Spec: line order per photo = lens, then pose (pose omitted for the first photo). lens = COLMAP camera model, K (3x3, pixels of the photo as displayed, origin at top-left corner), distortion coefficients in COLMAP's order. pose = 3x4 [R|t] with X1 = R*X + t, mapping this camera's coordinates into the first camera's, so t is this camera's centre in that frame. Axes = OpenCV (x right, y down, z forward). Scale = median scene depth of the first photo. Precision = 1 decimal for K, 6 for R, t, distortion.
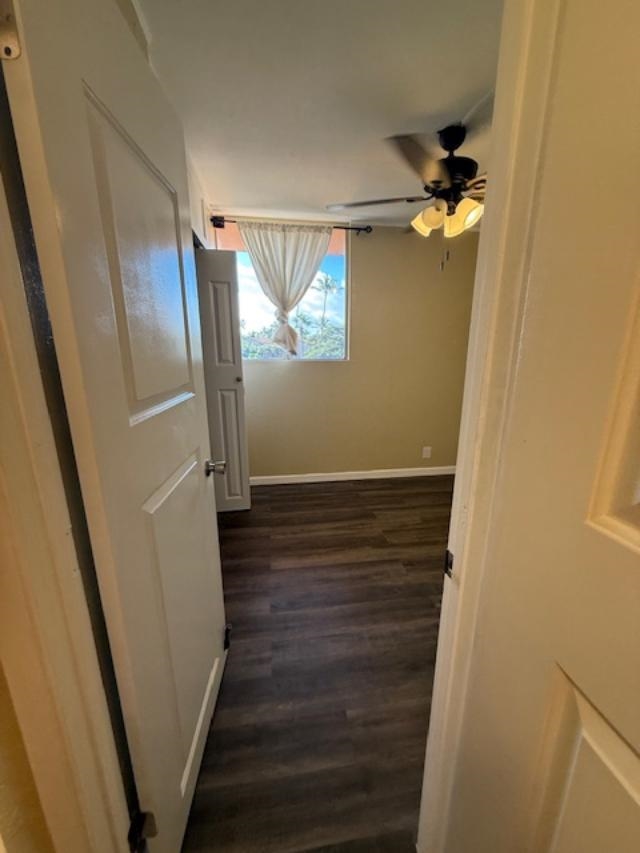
lens RADIAL K [[334.9, 0, 318.8], [0, 334.9, 426.7], [0, 0, 1]] dist [0.010120, -0.000258]
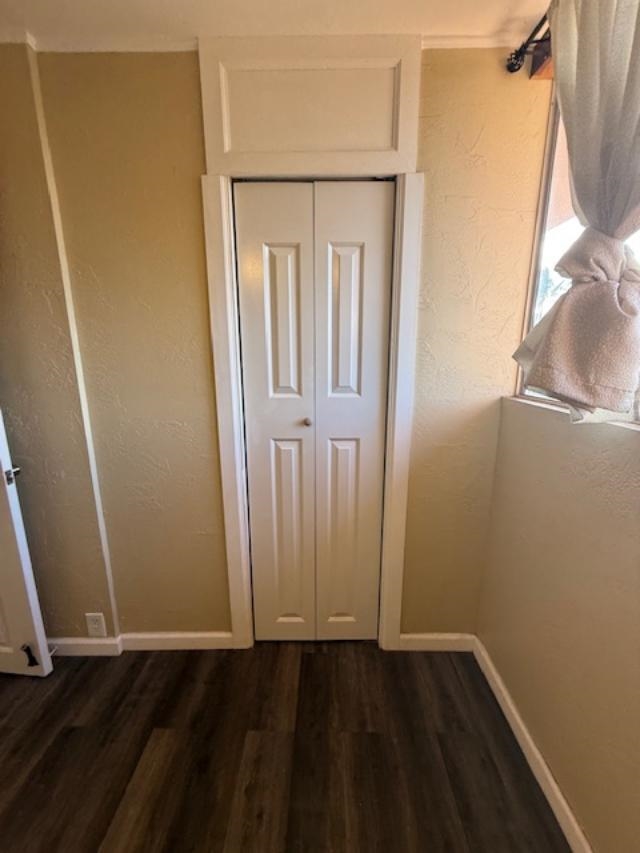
lens RADIAL K [[334.9, 0, 323.5], [0, 334.9, 426.4], [0, 0, 1]] dist [0.010120, -0.000258]
pose [[-0.147003, 0.198865, -0.968939, 0.241631], [-0.243139, 0.942261, 0.230278, -0.246259], [0.958788, 0.269438, -0.090164, 0.987597]]
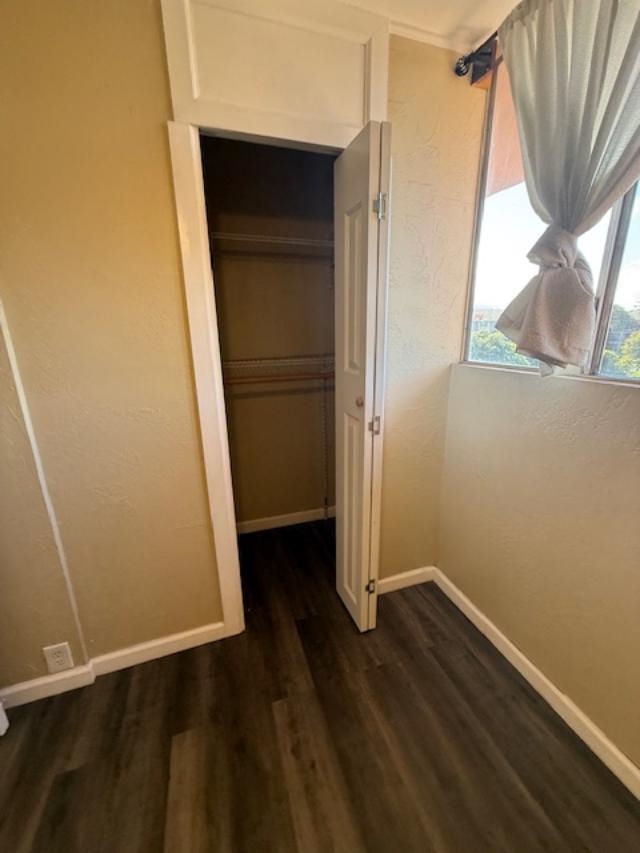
lens RADIAL K [[334.9, 0, 319.7], [0, 334.9, 424.6], [0, 0, 1]] dist [0.010120, -0.000258]
pose [[0.182474, 0.249859, -0.950933, 0.256292], [-0.225204, 0.952080, 0.206946, -0.202020], [0.957072, 0.176392, 0.229999, 0.833795]]
